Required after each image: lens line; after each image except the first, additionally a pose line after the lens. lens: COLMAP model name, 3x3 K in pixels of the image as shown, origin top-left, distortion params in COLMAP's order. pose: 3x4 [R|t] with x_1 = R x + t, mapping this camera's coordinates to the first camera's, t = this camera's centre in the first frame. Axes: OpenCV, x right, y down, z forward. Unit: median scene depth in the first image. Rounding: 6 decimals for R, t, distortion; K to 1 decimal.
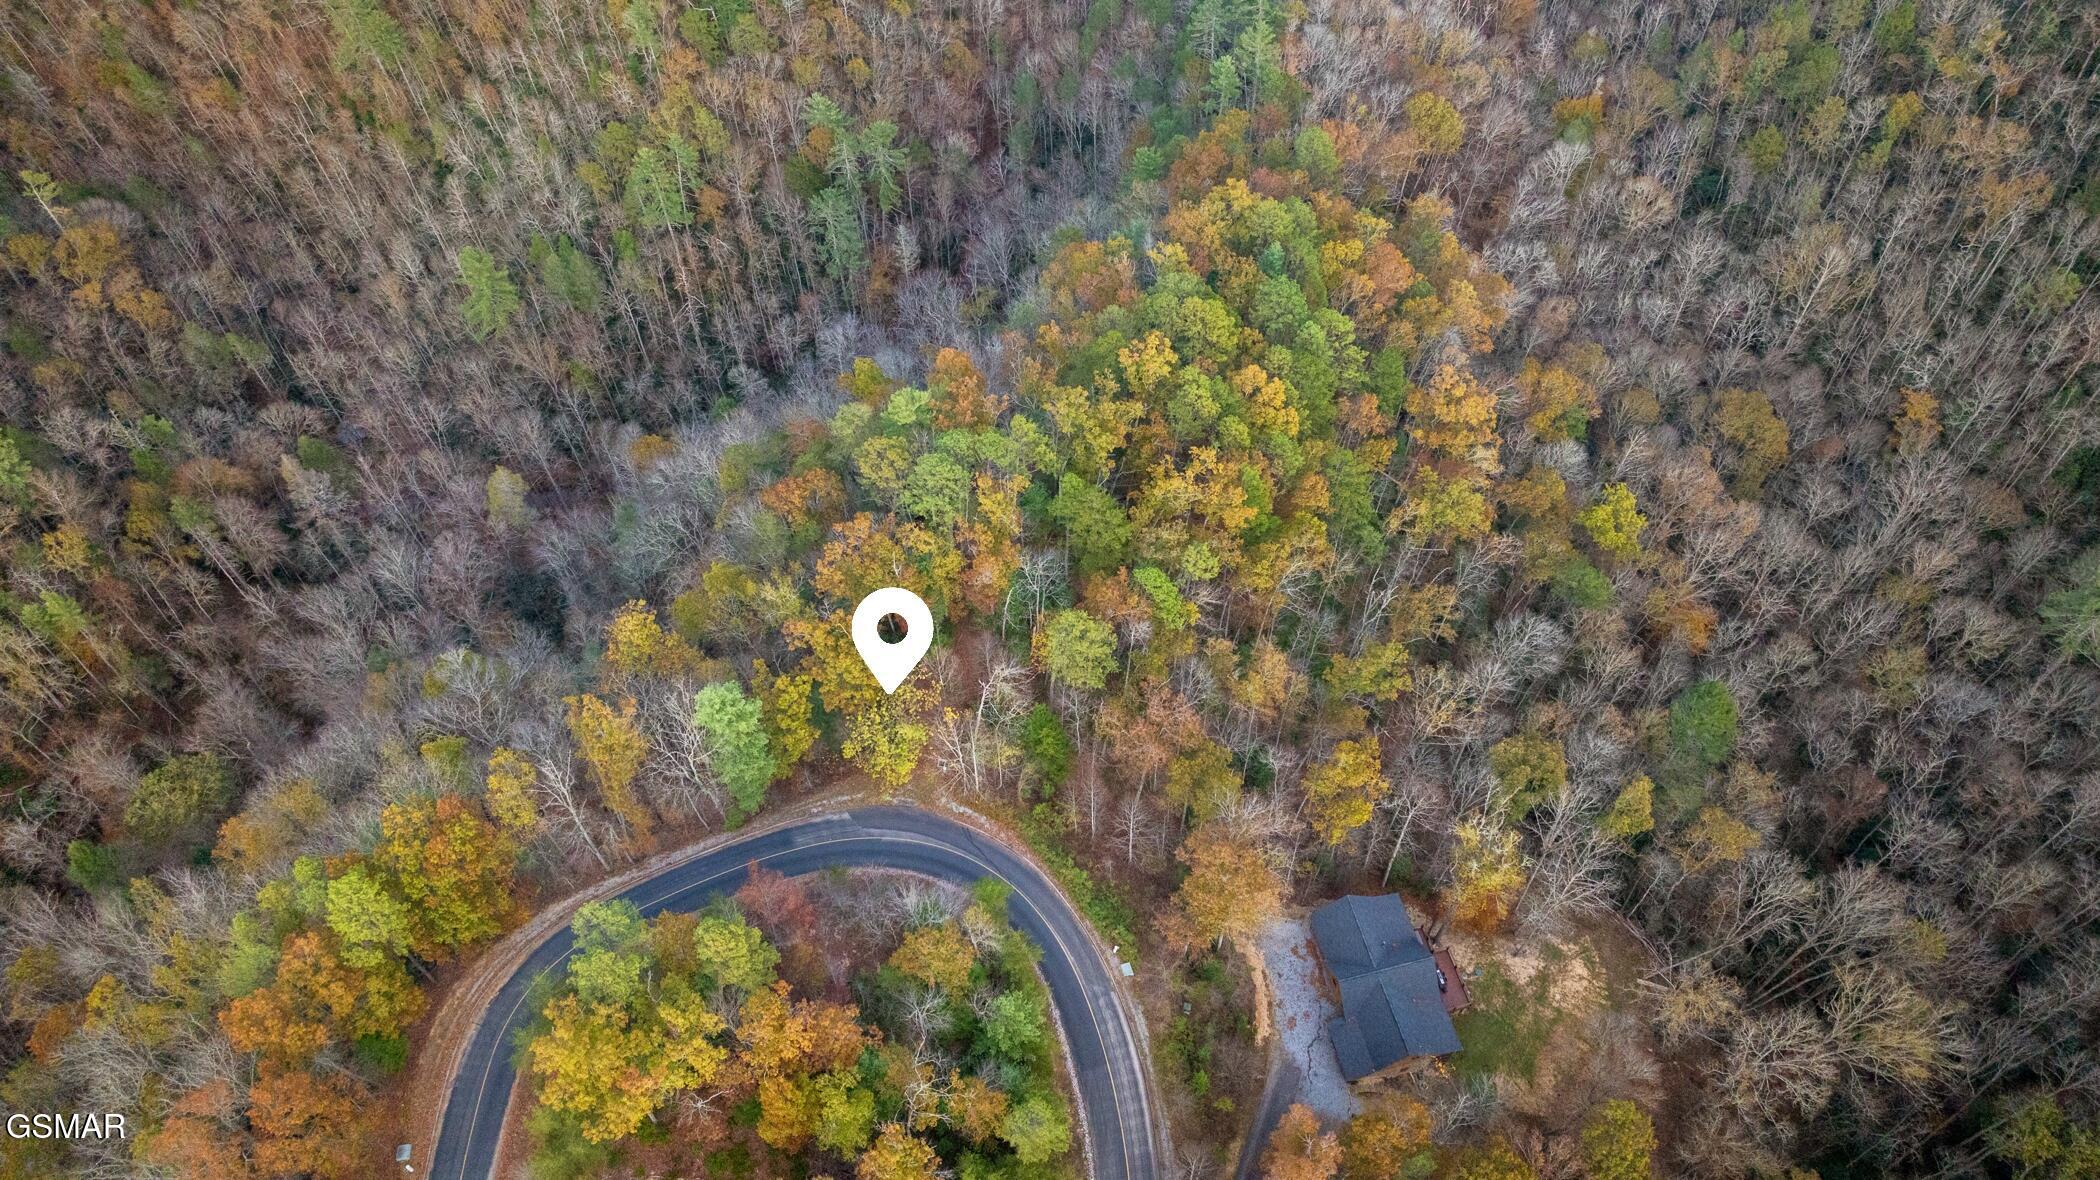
lens RADIAL K [[1473.9, 0, 1053.1], [0, 1473.9, 592.7], [0, 0, 1]] dist [-0.036145, 0.021210]
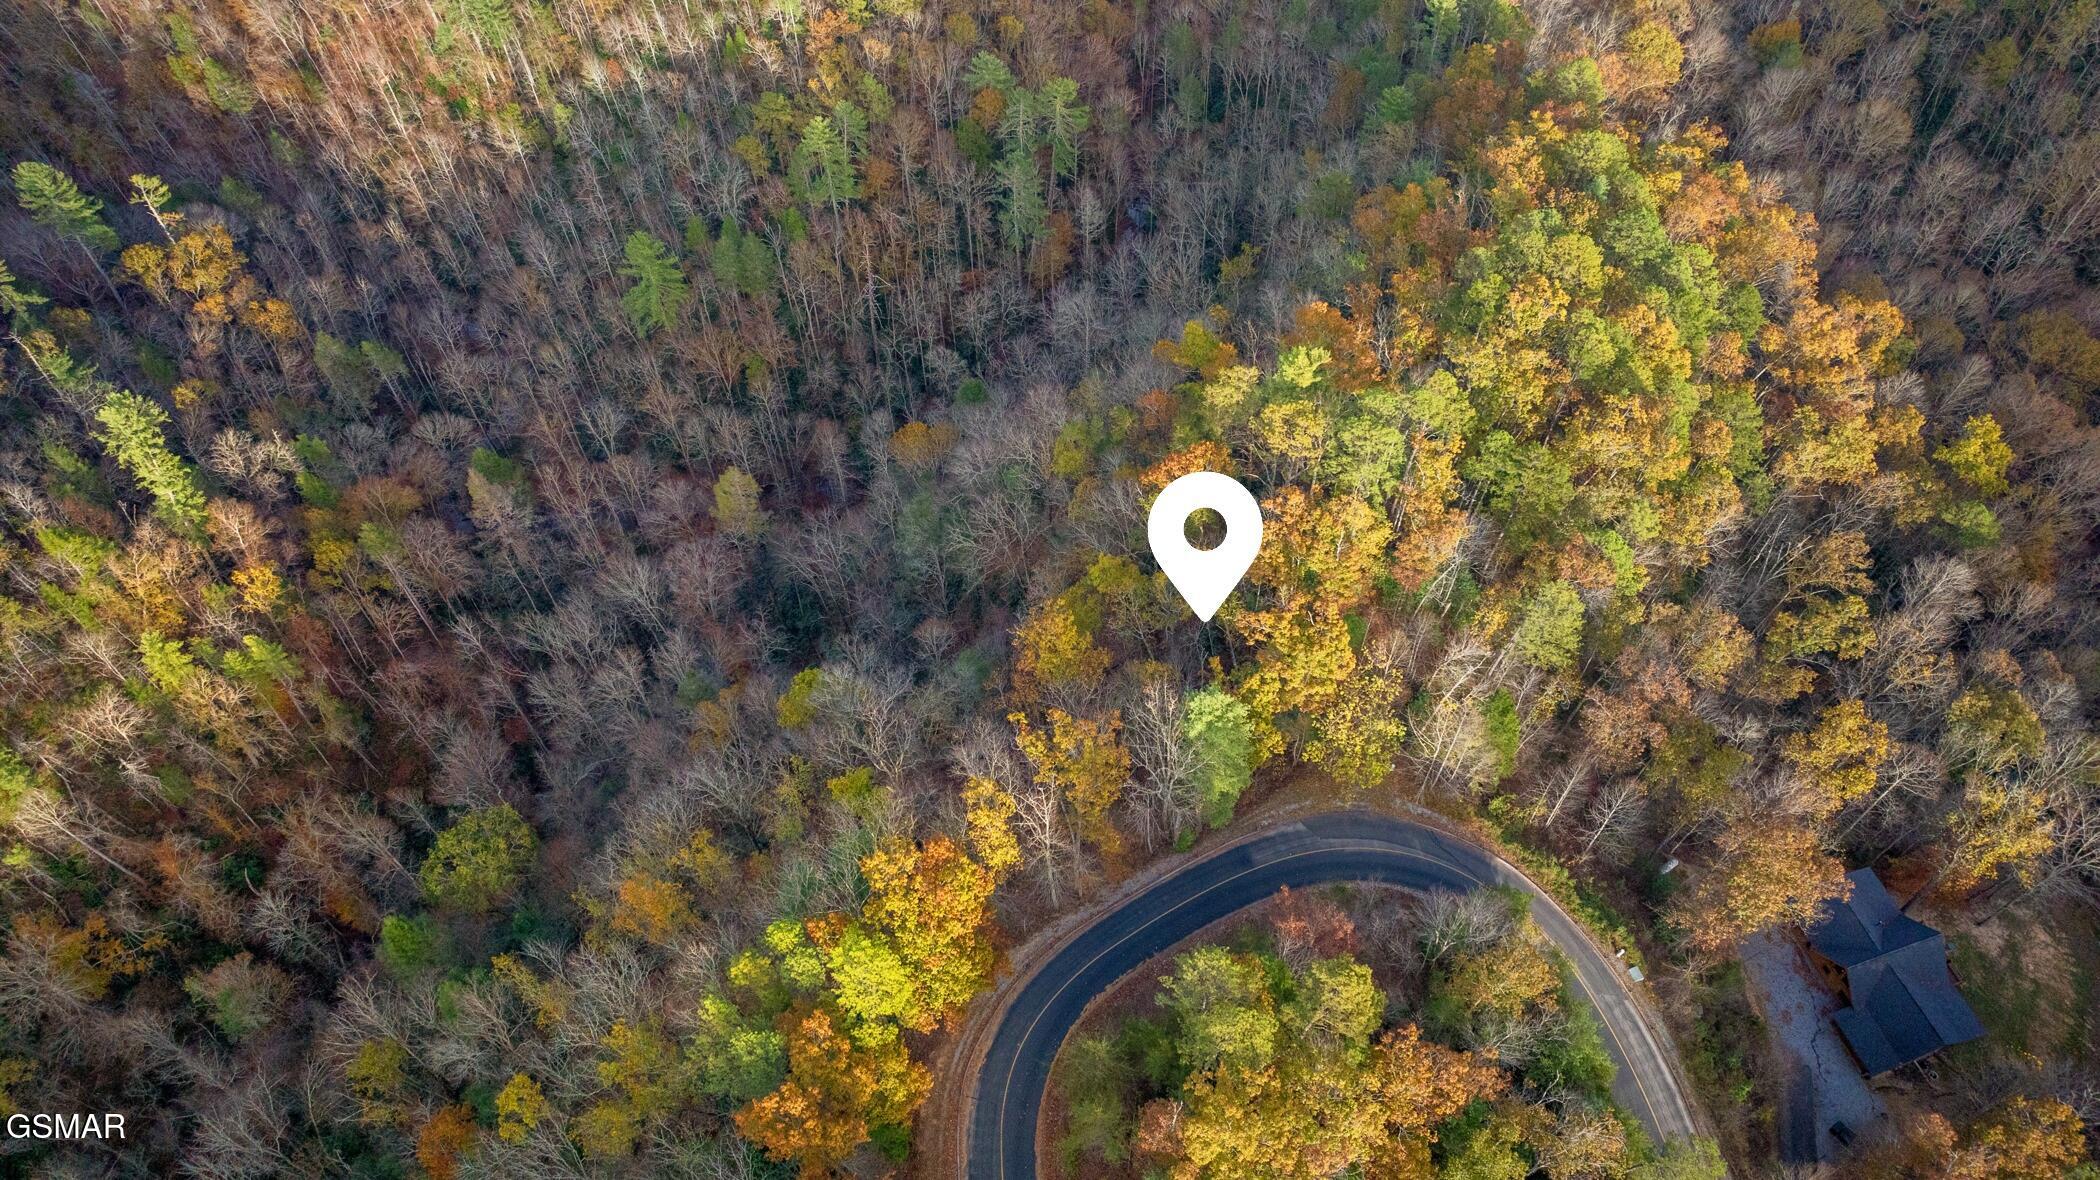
lens RADIAL K [[1473.9, 0, 1041.3], [0, 1473.9, 586.9], [0, 0, 1]] dist [-0.036145, 0.021210]
pose [[0.997133, -0.061181, 0.044517, -0.207807], [0.060994, 0.998123, 0.005559, -0.004979], [-0.044773, -0.002828, 0.998993, 0.074195]]
